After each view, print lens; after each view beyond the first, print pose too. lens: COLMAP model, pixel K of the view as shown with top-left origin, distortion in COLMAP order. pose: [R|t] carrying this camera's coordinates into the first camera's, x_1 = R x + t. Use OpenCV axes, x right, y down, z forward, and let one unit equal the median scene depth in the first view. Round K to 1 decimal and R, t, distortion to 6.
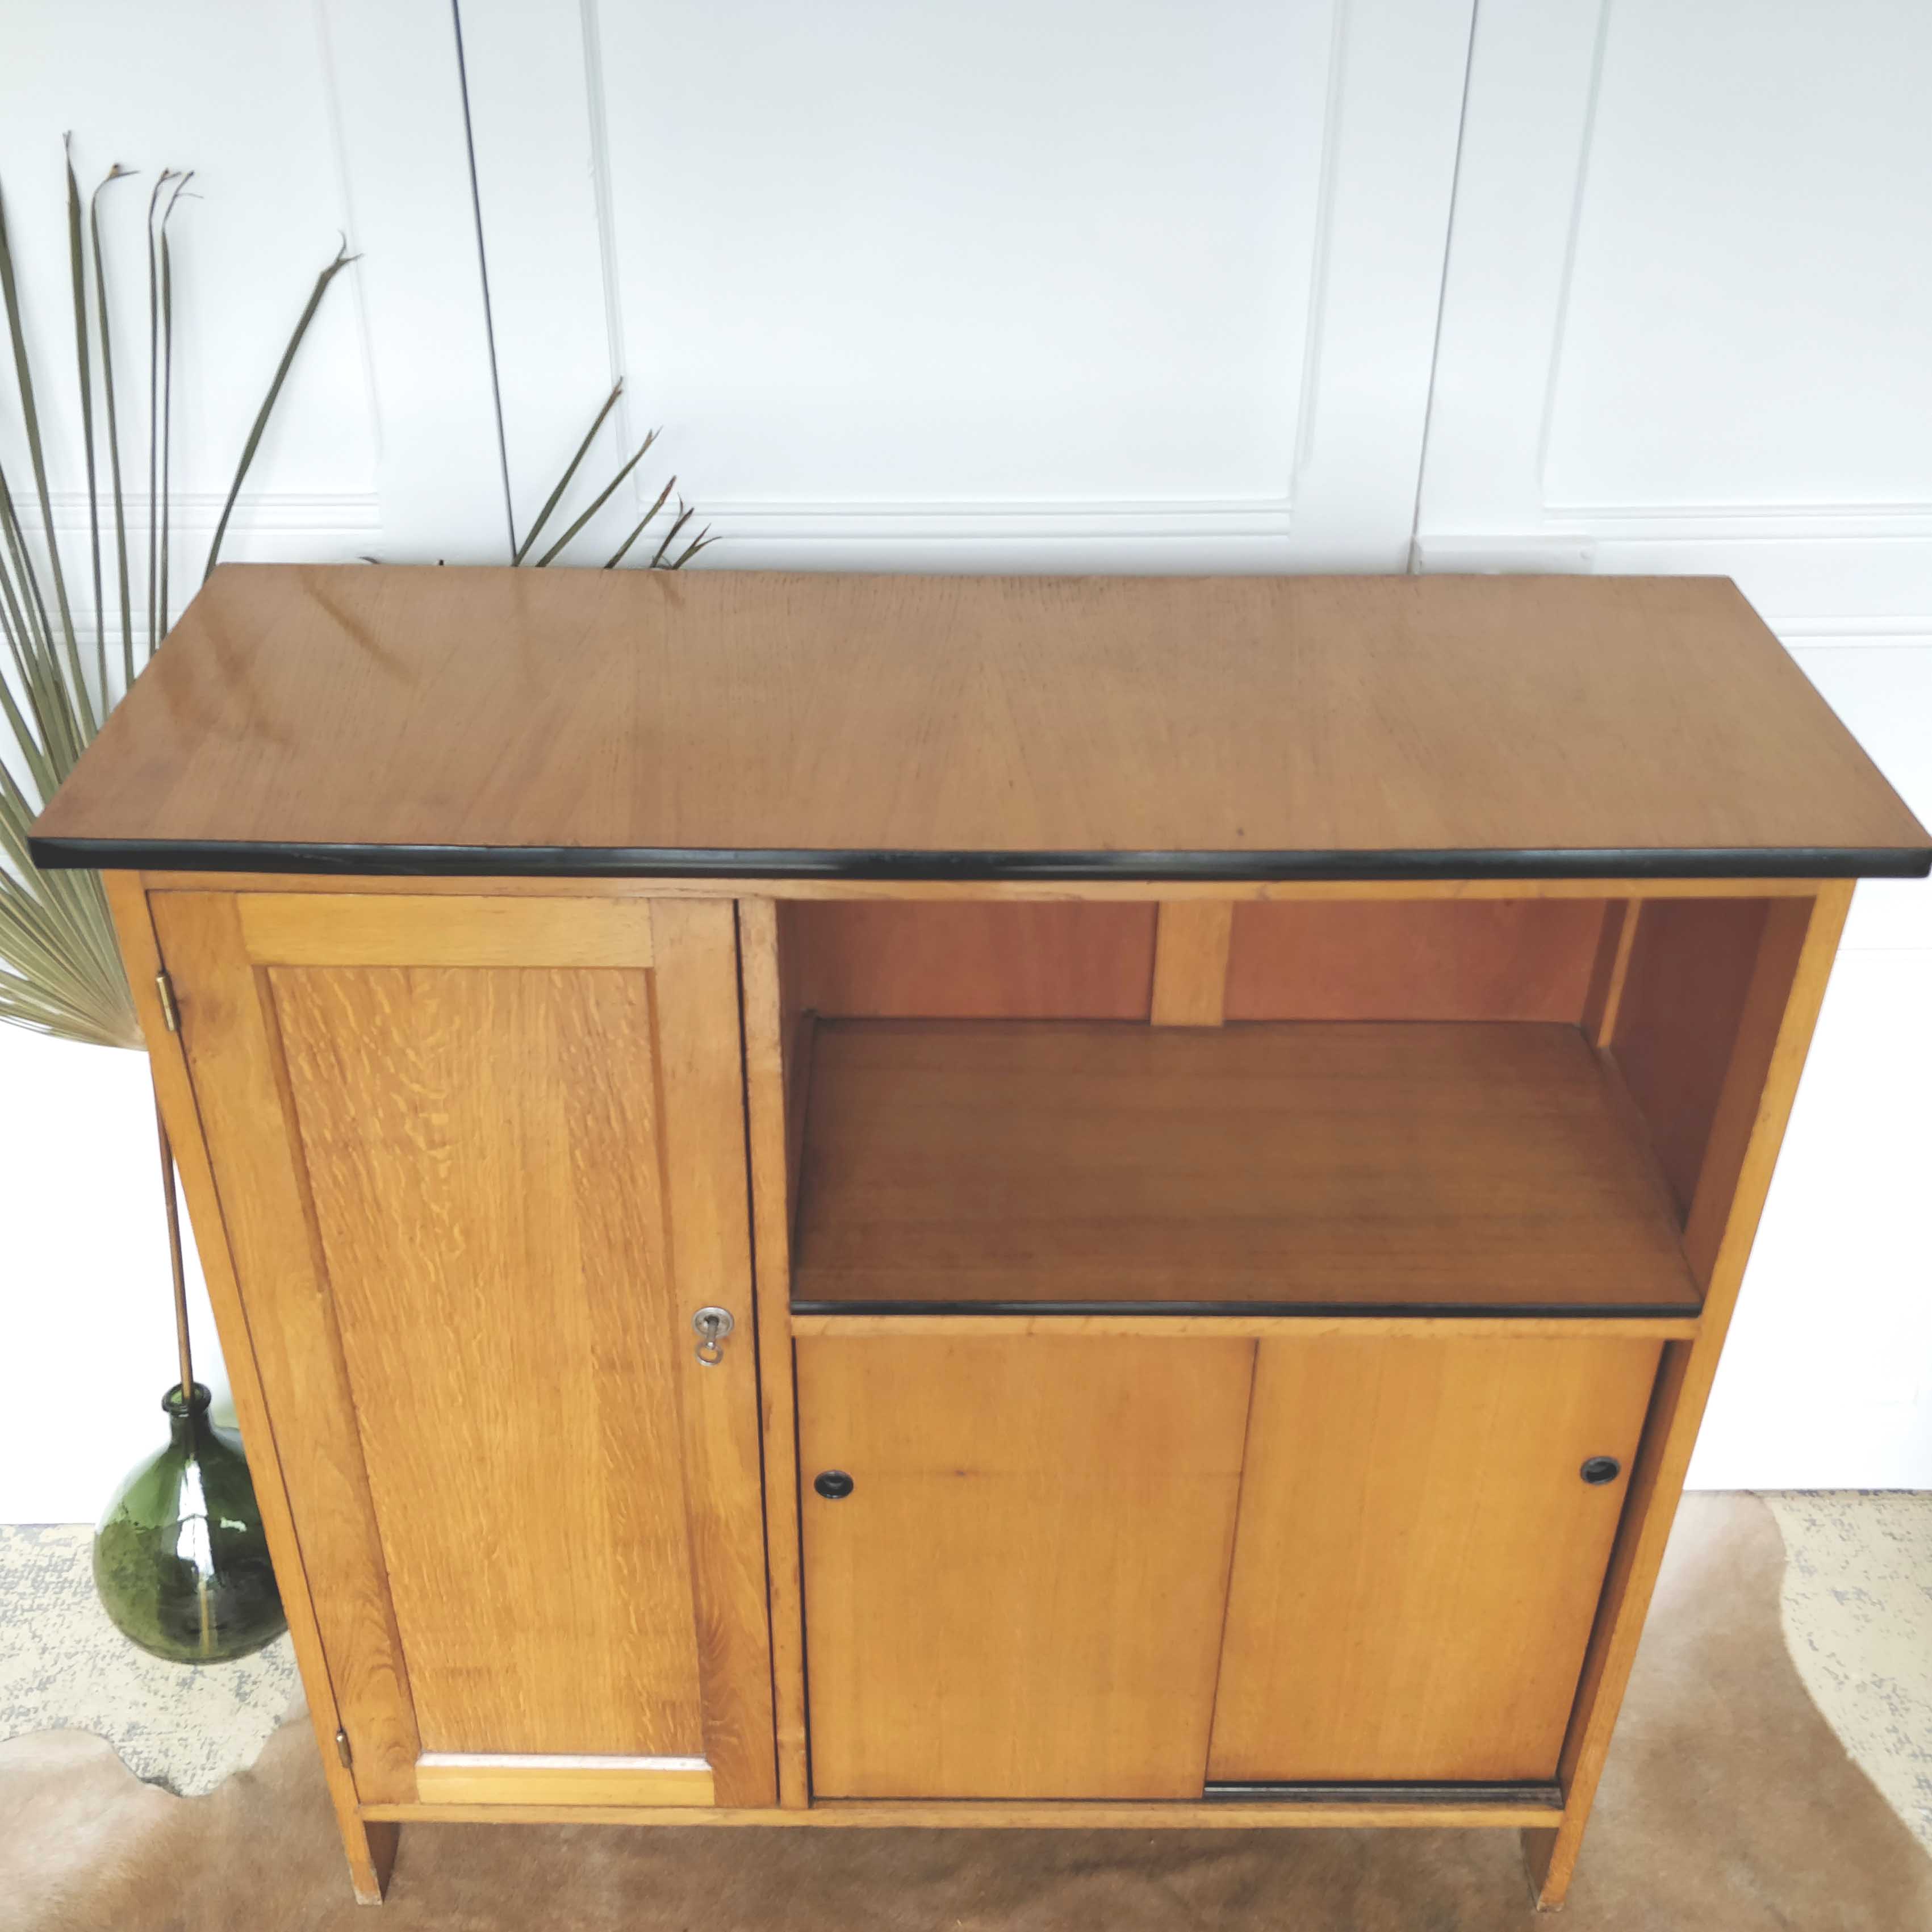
lens RADIAL K [[2045.2, 0, 922.4], [0, 2045.2, 983.1], [0, 0, 1]] dist [0.020788, 0.030673]
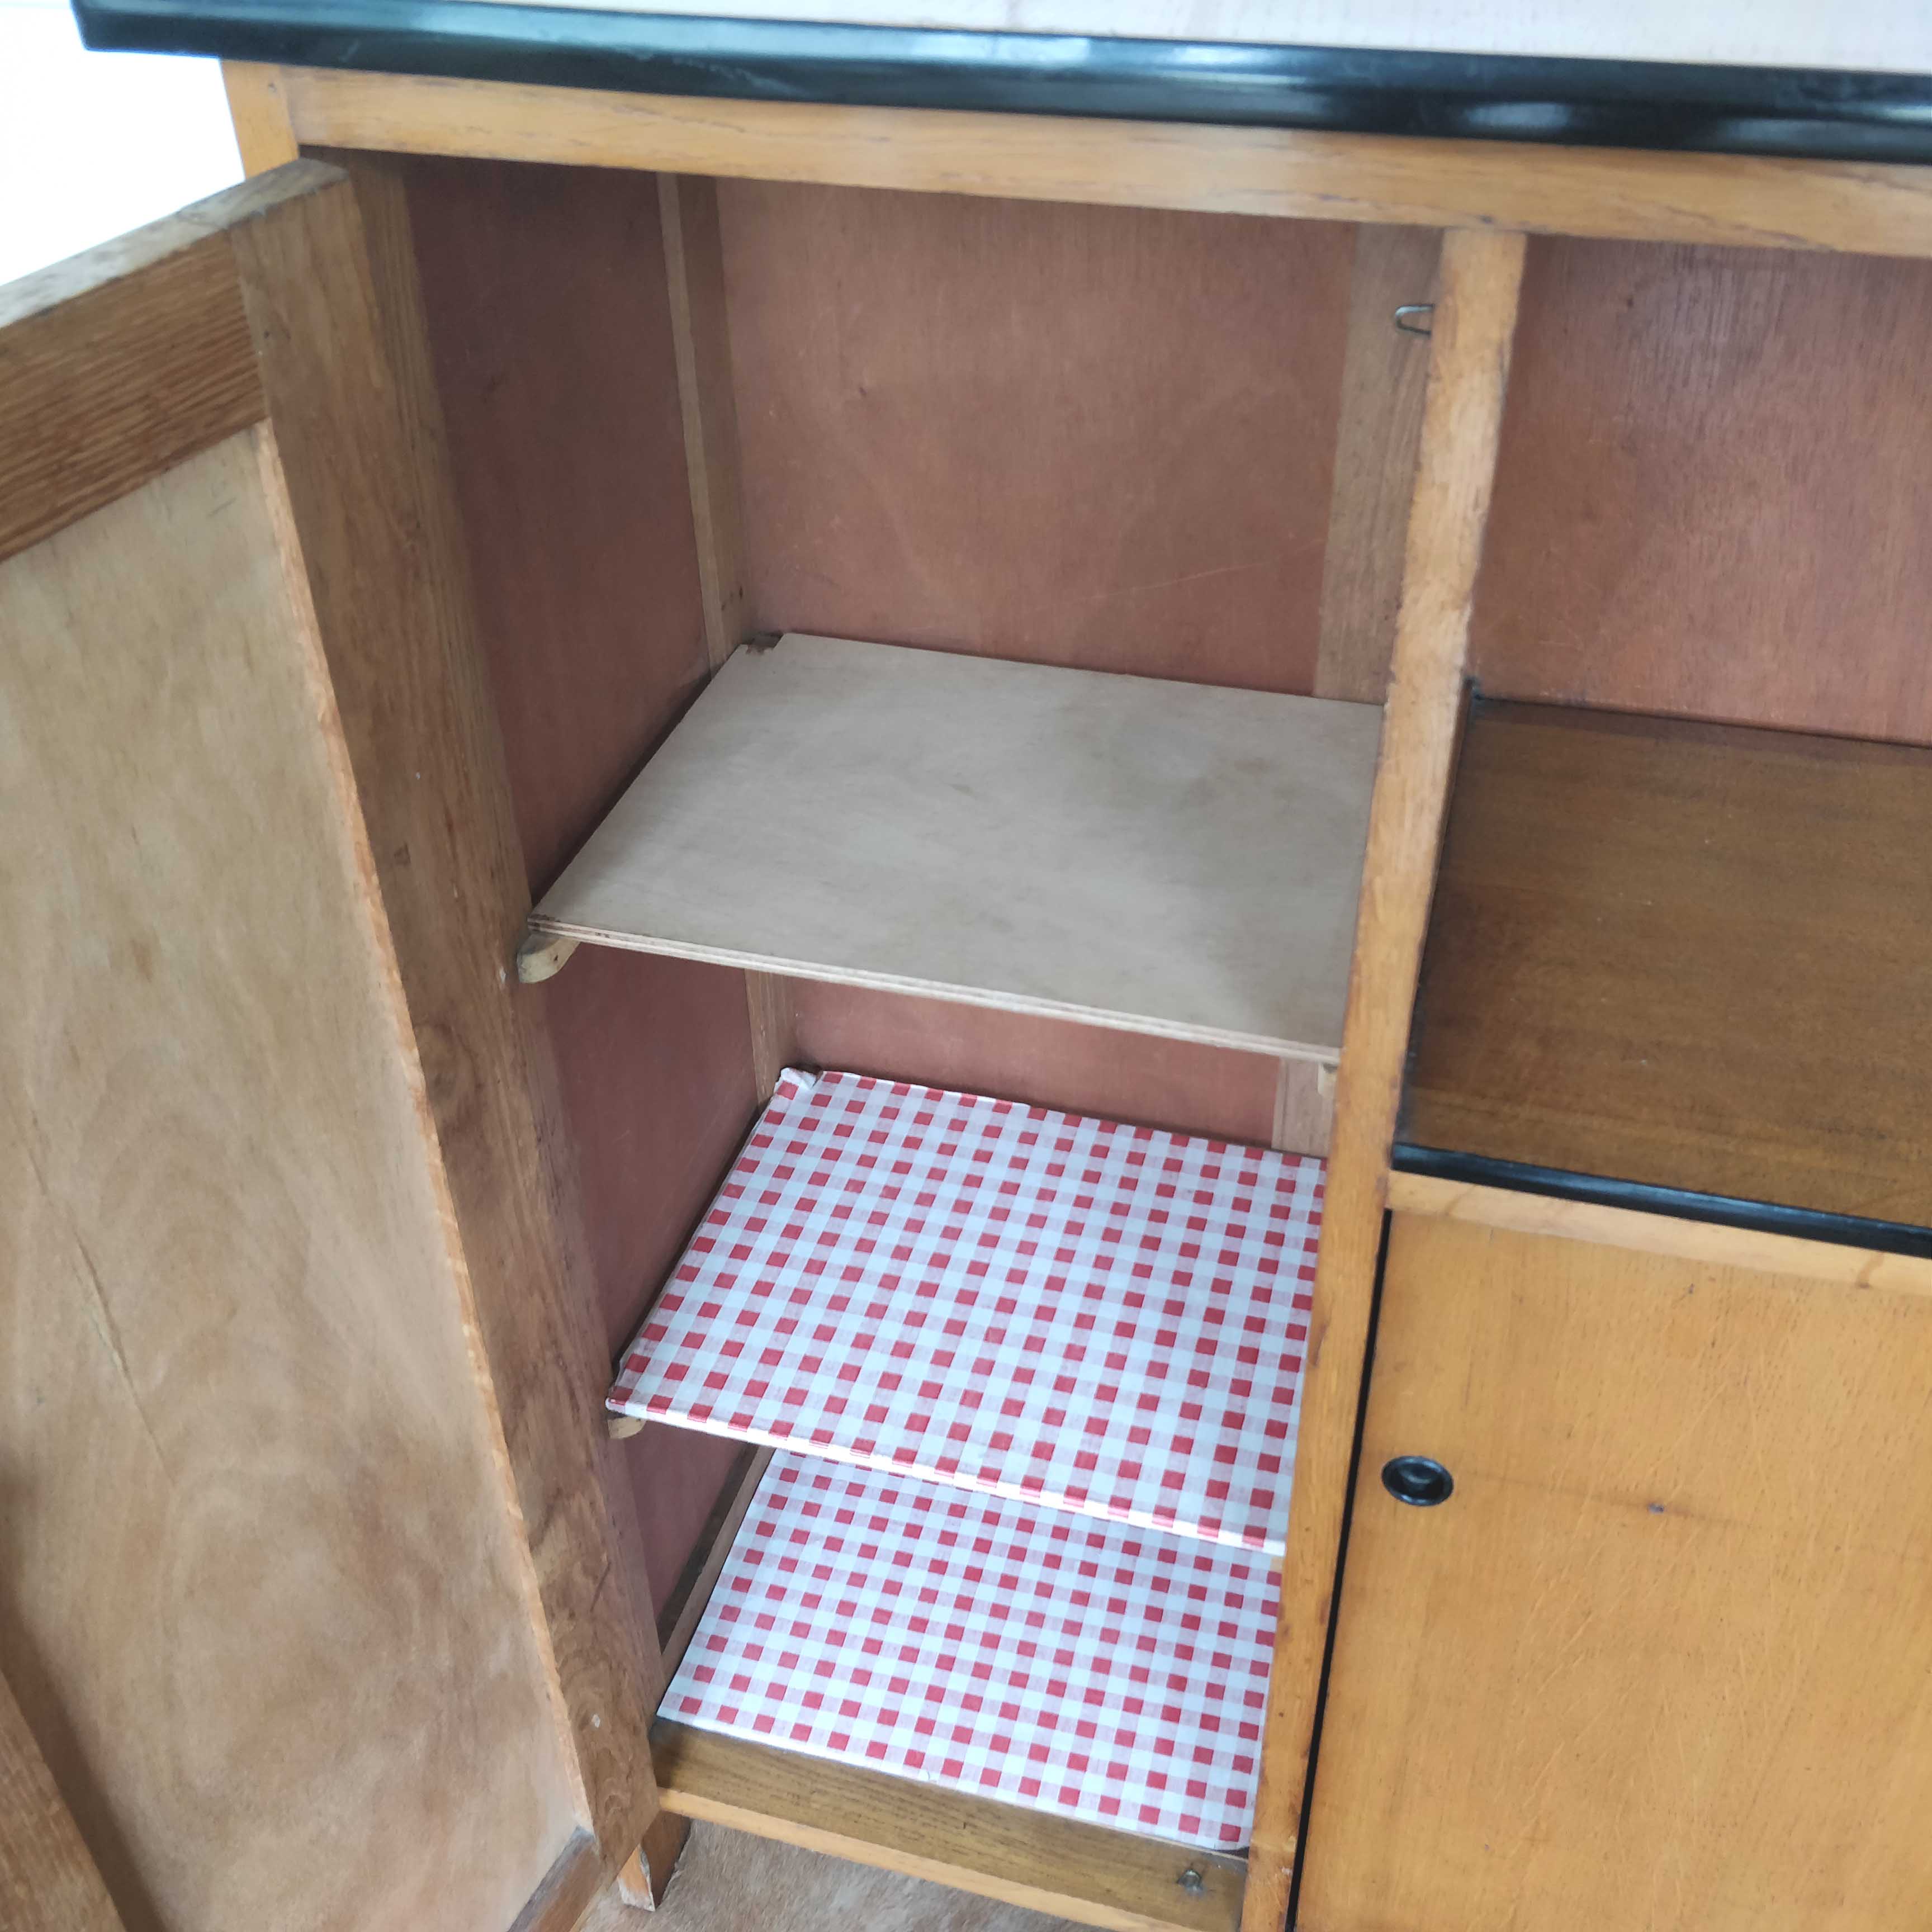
lens RADIAL K [[2090.8, 0, 963.5], [0, 2090.8, 971.0], [0, 0, 1]] dist [0.203052, -0.643784]
pose [[0.962486, 0.142101, -0.231145, -0.046263], [-0.126857, 0.988722, 0.079604, 0.072661], [0.239849, -0.047296, 0.969657, 0.394739]]
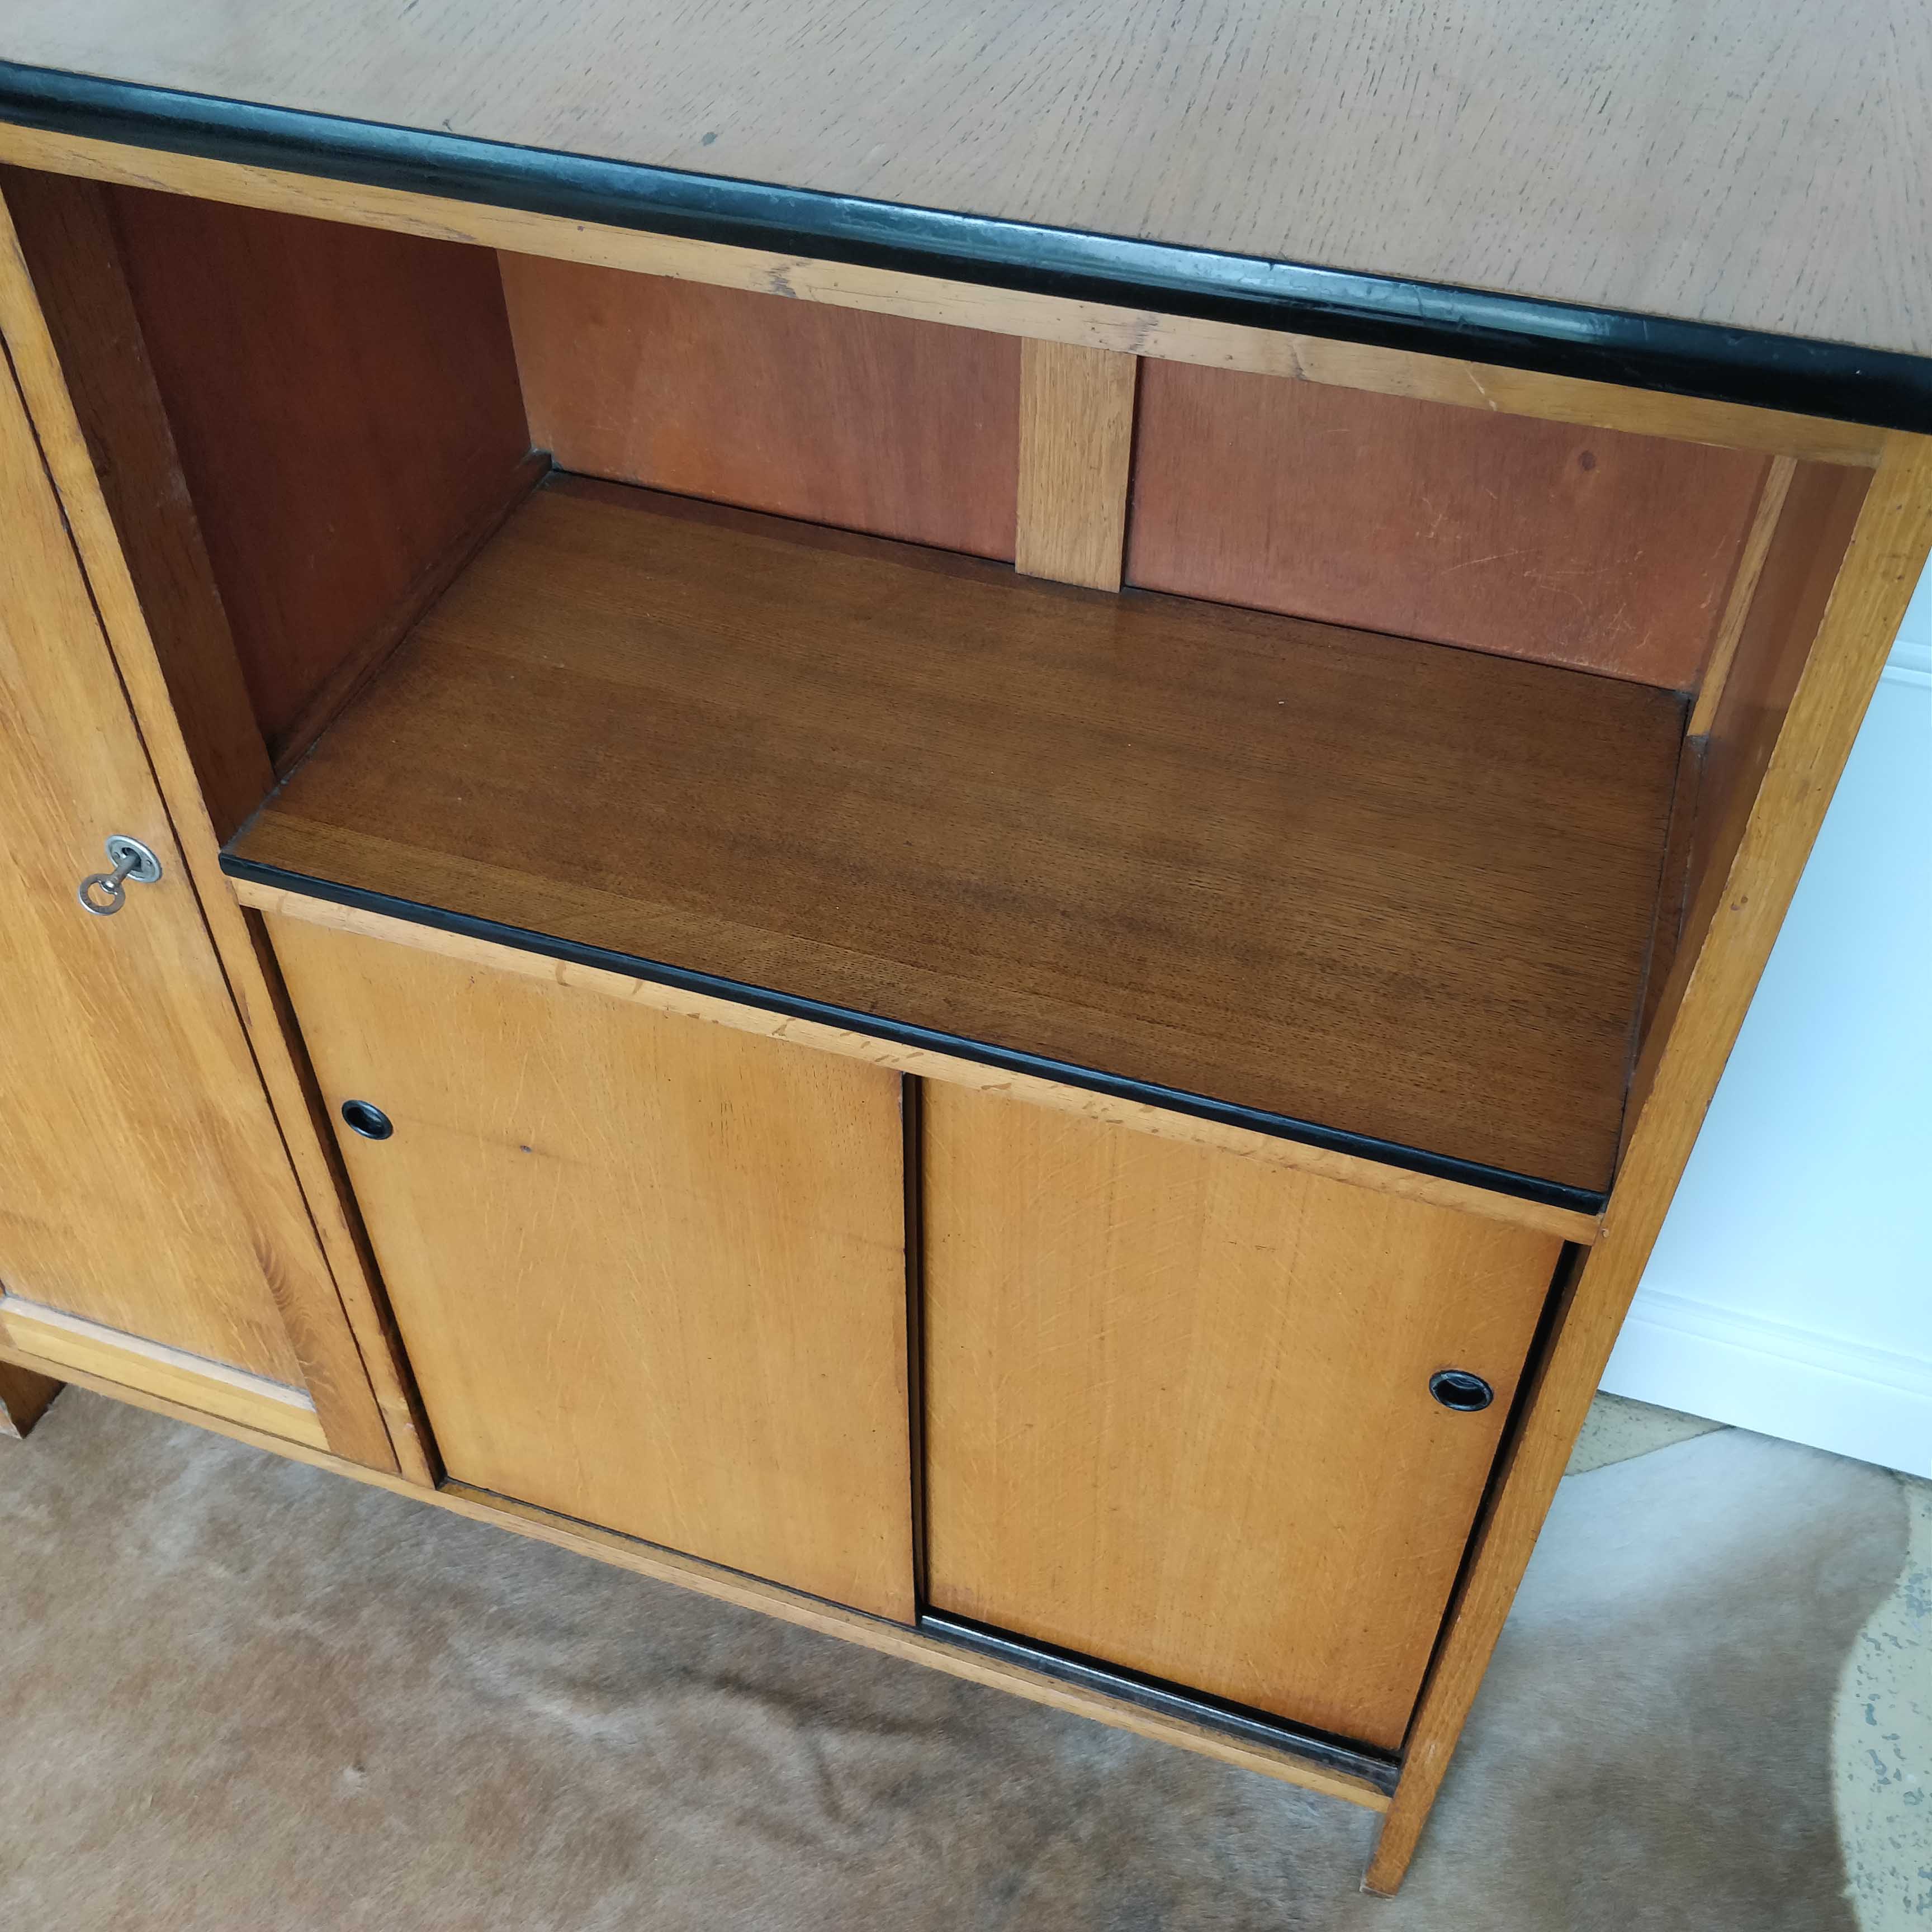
lens RADIAL K [[2089.2, 0, 953.9], [0, 2089.2, 956.4], [0, 0, 1]] dist [0.097246, -0.206697]
pose [[0.945200, 0.227330, -0.234345, 0.298798], [-0.174401, 0.958335, 0.226226, -0.010409], [0.276010, -0.172959, 0.945465, 0.358576]]
